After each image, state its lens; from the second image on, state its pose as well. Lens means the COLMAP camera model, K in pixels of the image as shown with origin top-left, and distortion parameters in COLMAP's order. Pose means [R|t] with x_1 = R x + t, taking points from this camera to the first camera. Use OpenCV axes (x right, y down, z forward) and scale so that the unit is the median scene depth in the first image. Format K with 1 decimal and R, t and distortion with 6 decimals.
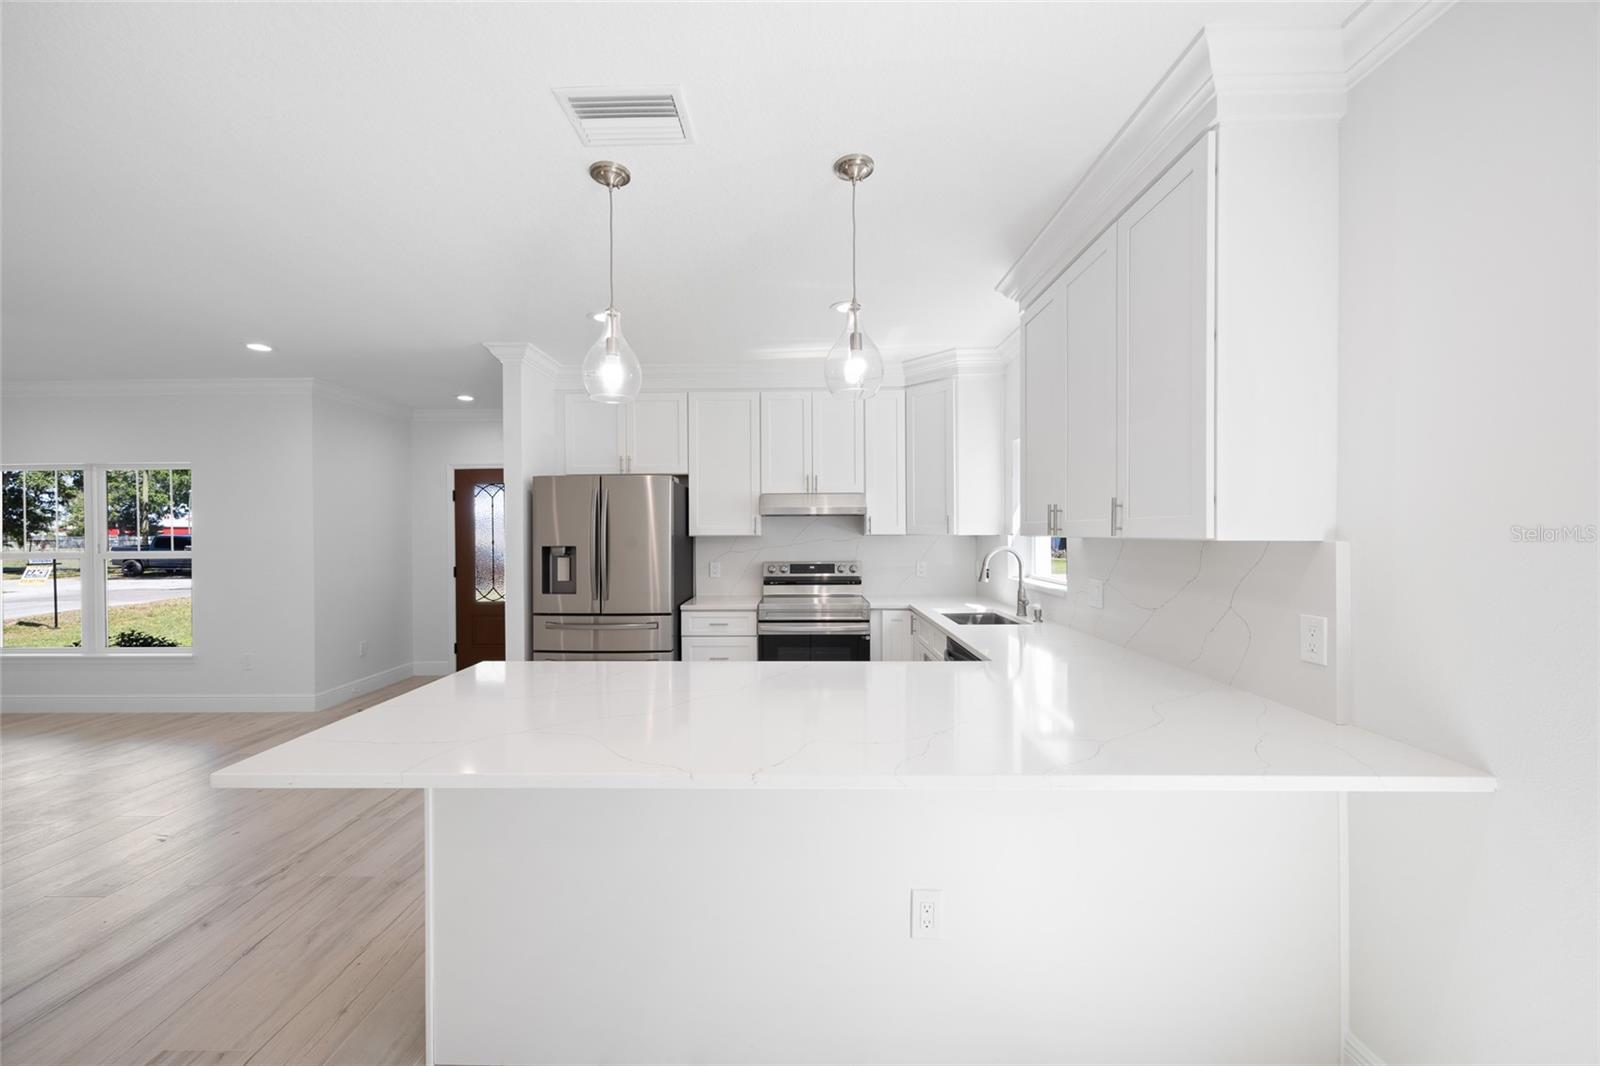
lens RADIAL K [[612.9, 0, 792.1], [0, 612.9, 534.5], [0, 0, 1]] dist [0.000961, 0.000284]
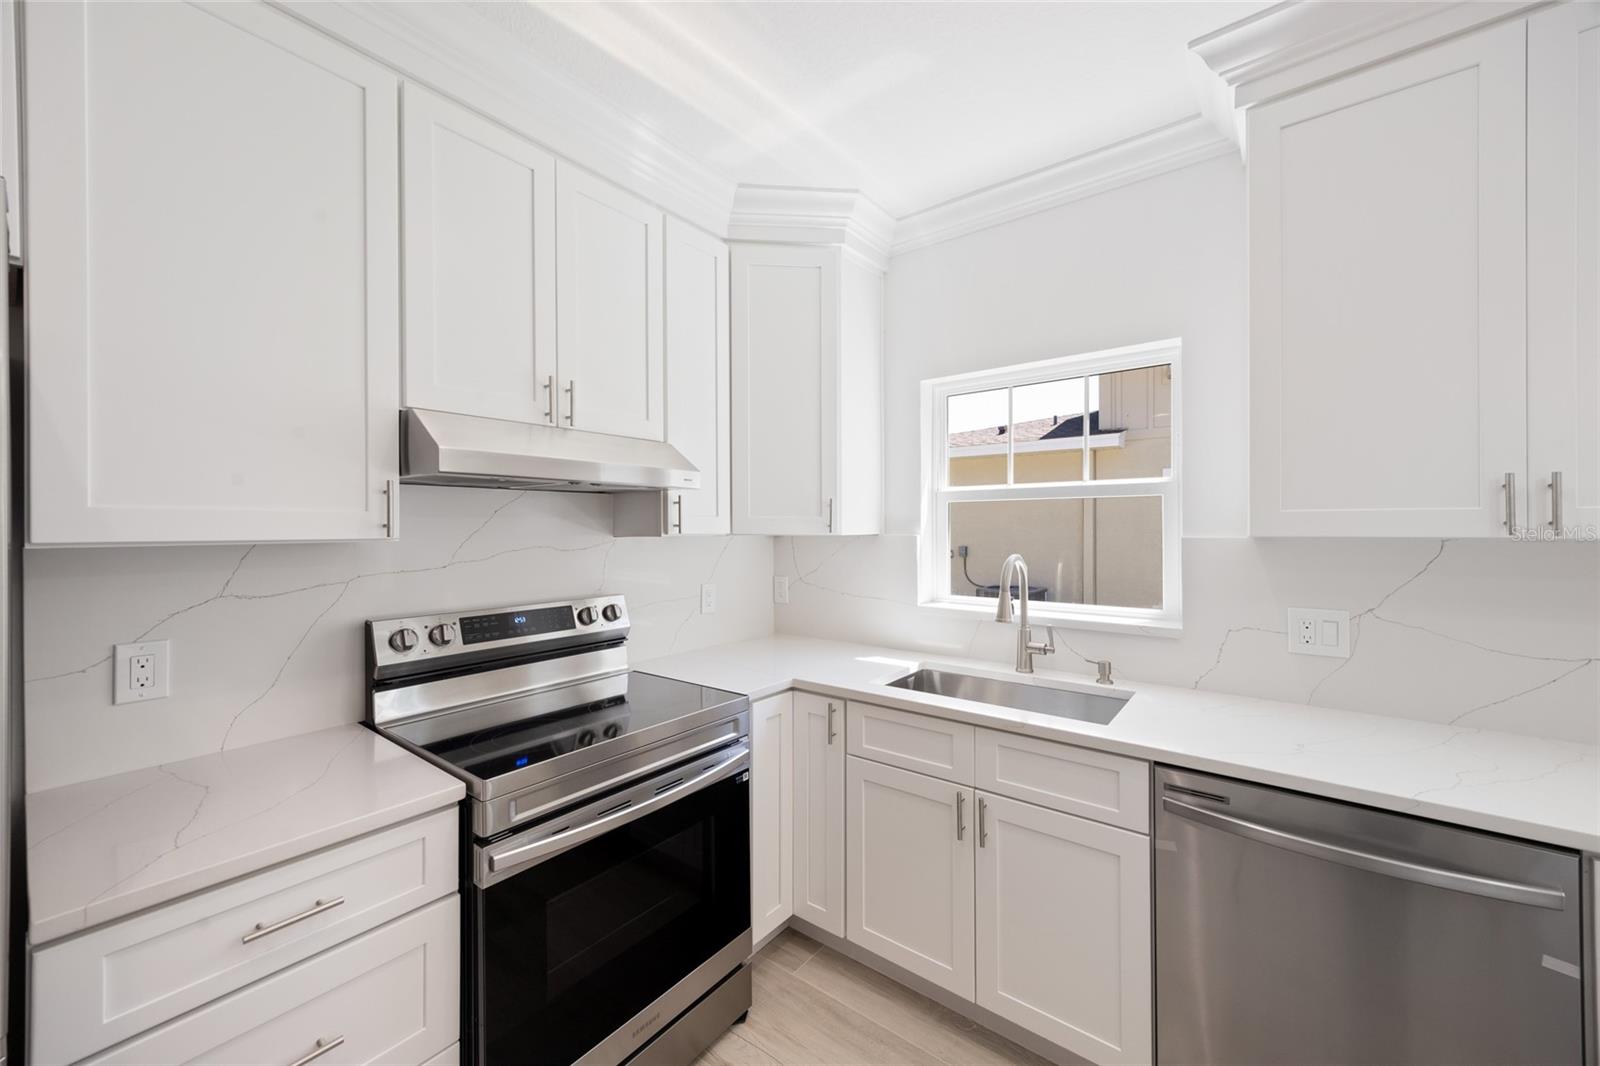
lens RADIAL K [[606.0, 0, 796.6], [0, 606.0, 526.6], [0, 0, 1]] dist [-0.000121, 0.000108]
pose [[0.604937, 0.001955, 0.796271, -0.176976], [0.004508, 0.999973, -0.005879, -0.002967], [-0.796261, 0.007146, 0.604911, 0.659365]]
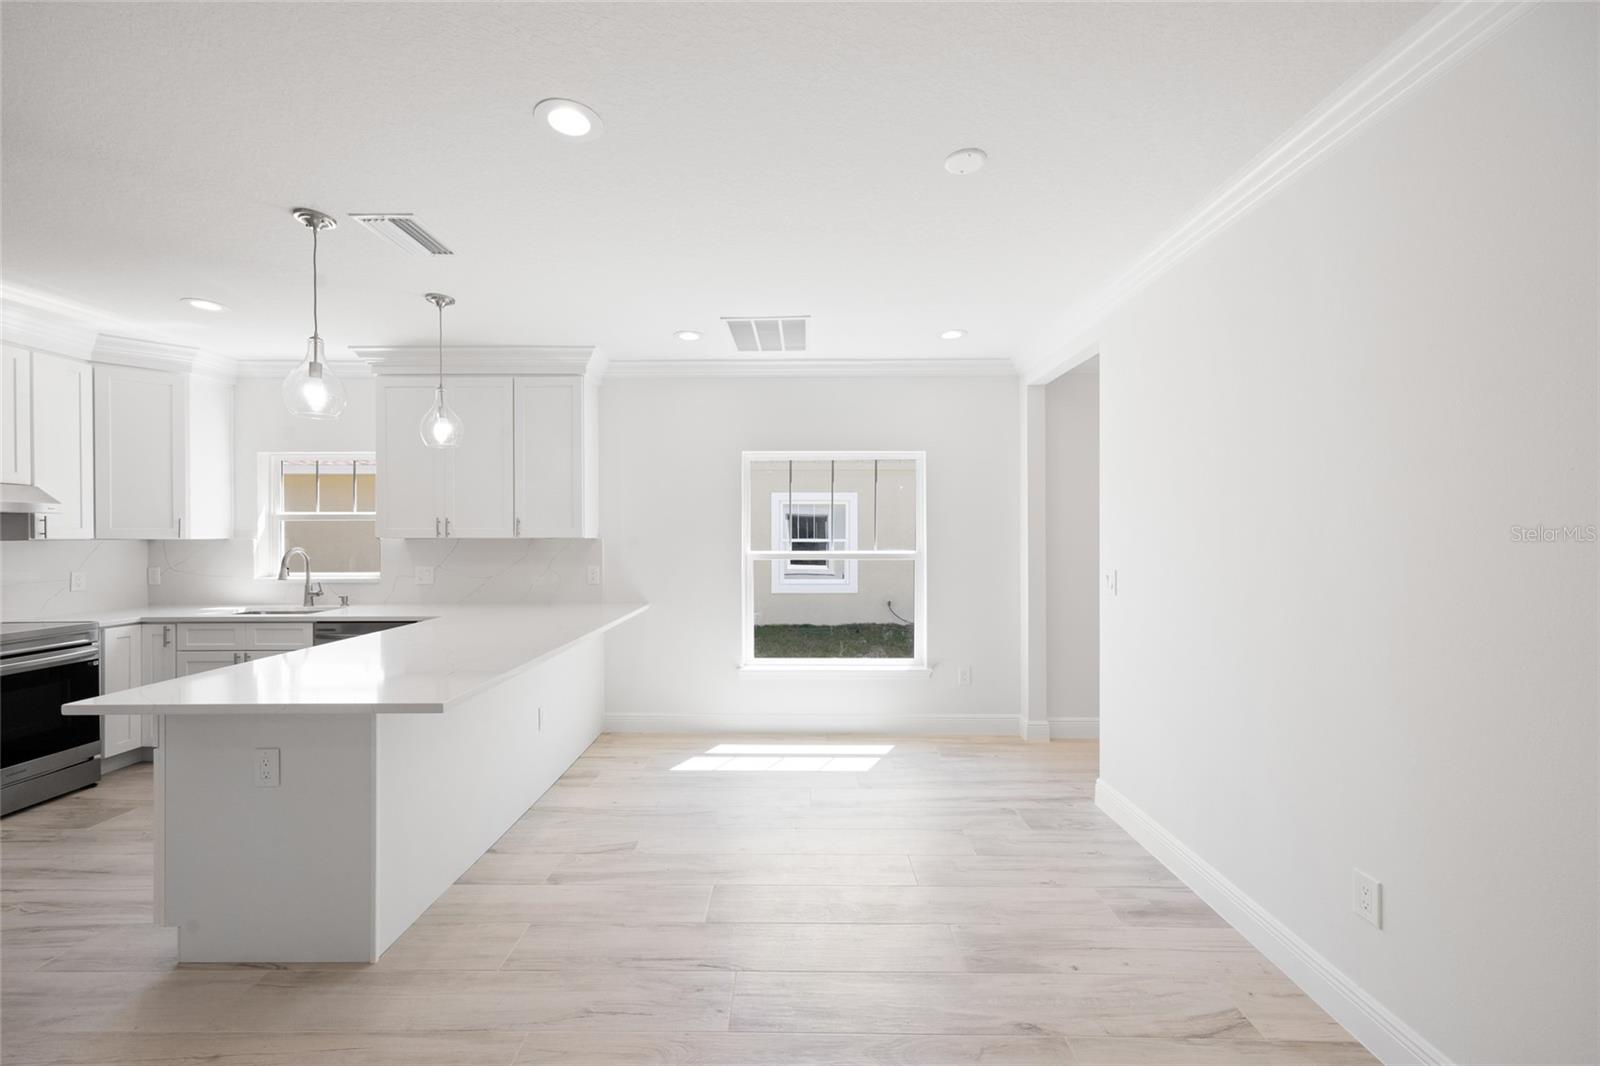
lens RADIAL K [[612.9, 0, 792.1], [0, 612.9, 534.5], [0, 0, 1]] dist [0.000961, 0.000284]
pose [[-0.017163, 0.000310, 0.999853, -0.668093], [0.005732, 0.999984, -0.000212, -0.000208], [-0.999836, 0.005727, -0.017164, 0.065061]]
